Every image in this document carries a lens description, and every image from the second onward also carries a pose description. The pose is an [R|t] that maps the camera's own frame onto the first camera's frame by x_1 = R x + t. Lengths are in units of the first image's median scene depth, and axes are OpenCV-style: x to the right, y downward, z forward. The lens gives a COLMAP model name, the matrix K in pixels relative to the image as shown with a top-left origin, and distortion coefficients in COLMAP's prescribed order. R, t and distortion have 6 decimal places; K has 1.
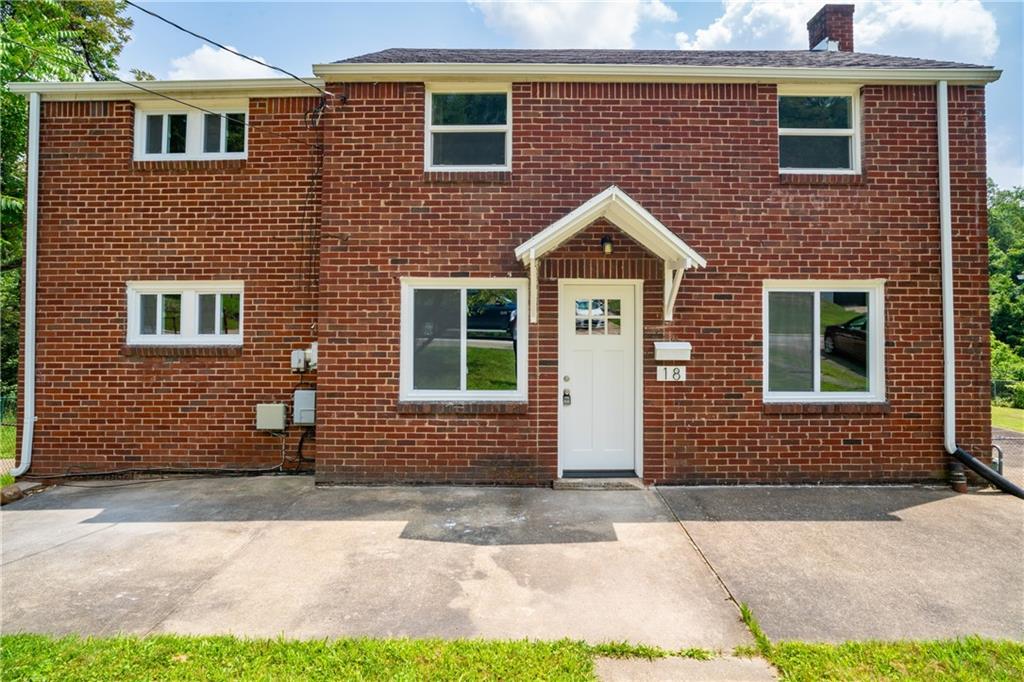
lens RADIAL K [[591.2, 0, 512.4], [0, 591.2, 303.3], [0, 0, 1]] dist [-0.025335, 0.000010]
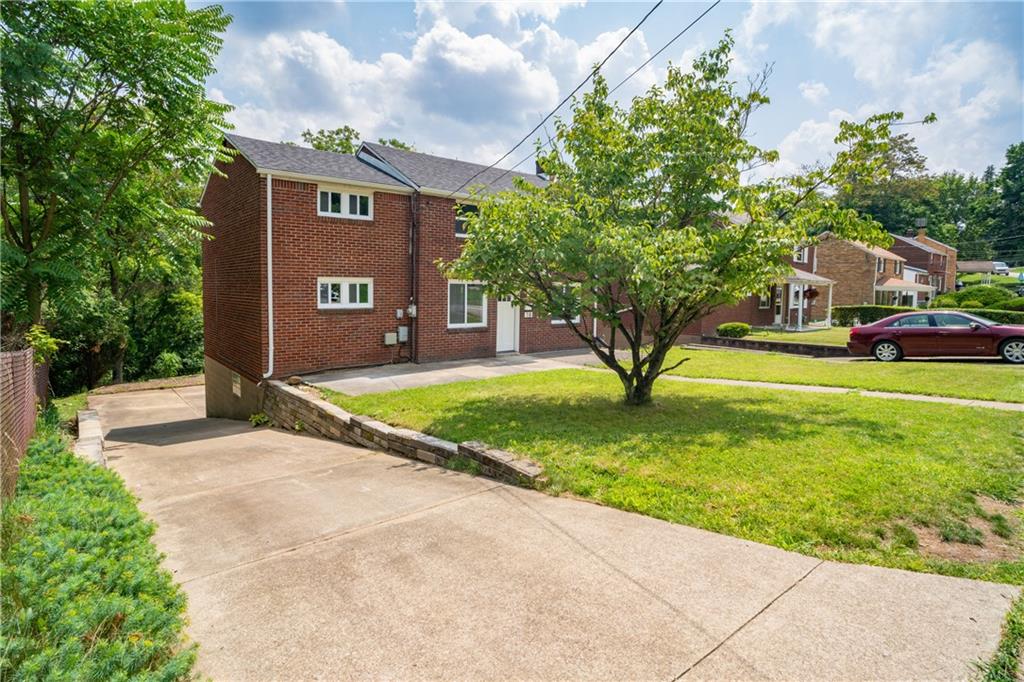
lens RADIAL K [[525.0, 0, 512.0], [0, 525.0, 341.0], [0, 0, 1]] dist [0.132460, -0.000001]
pose [[0.771779, -0.058817, 0.633165, -1.317359], [-0.015246, 0.993715, 0.110892, -0.032667], [-0.635708, -0.095237, 0.766032, -0.849781]]
